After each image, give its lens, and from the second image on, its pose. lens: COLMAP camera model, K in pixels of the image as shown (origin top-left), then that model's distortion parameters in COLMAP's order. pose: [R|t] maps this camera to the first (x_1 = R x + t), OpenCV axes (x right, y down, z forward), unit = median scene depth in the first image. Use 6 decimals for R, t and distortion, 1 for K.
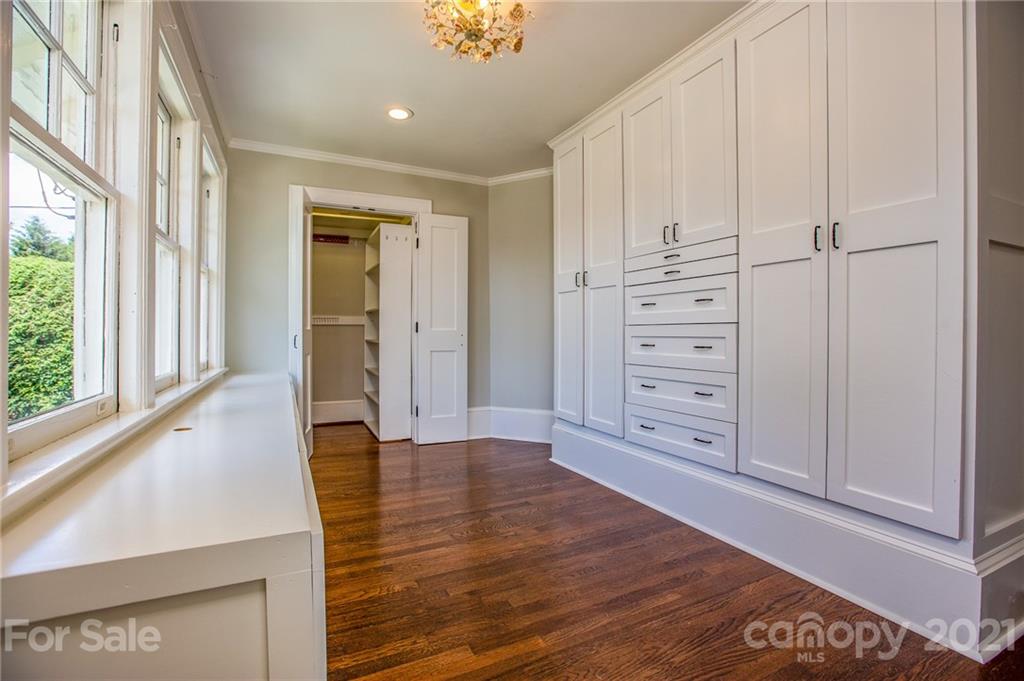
lens RADIAL K [[464.9, 0, 508.8], [0, 464.9, 336.1], [0, 0, 1]] dist [-0.055596, 0.018963]
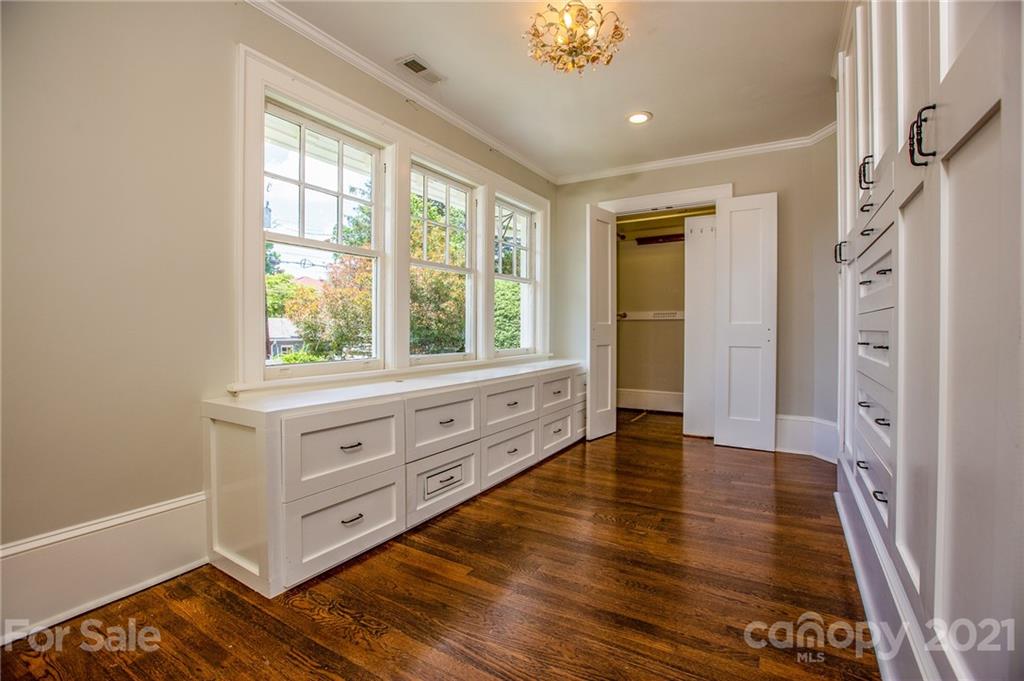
lens RADIAL K [[464.9, 0, 508.8], [0, 464.9, 336.1], [0, 0, 1]] dist [-0.055596, 0.018963]
pose [[0.540965, 0.012463, -0.840953, 0.379346], [-0.004018, 0.999917, 0.012235, 0.002081], [0.841035, -0.003240, 0.540971, 0.139532]]
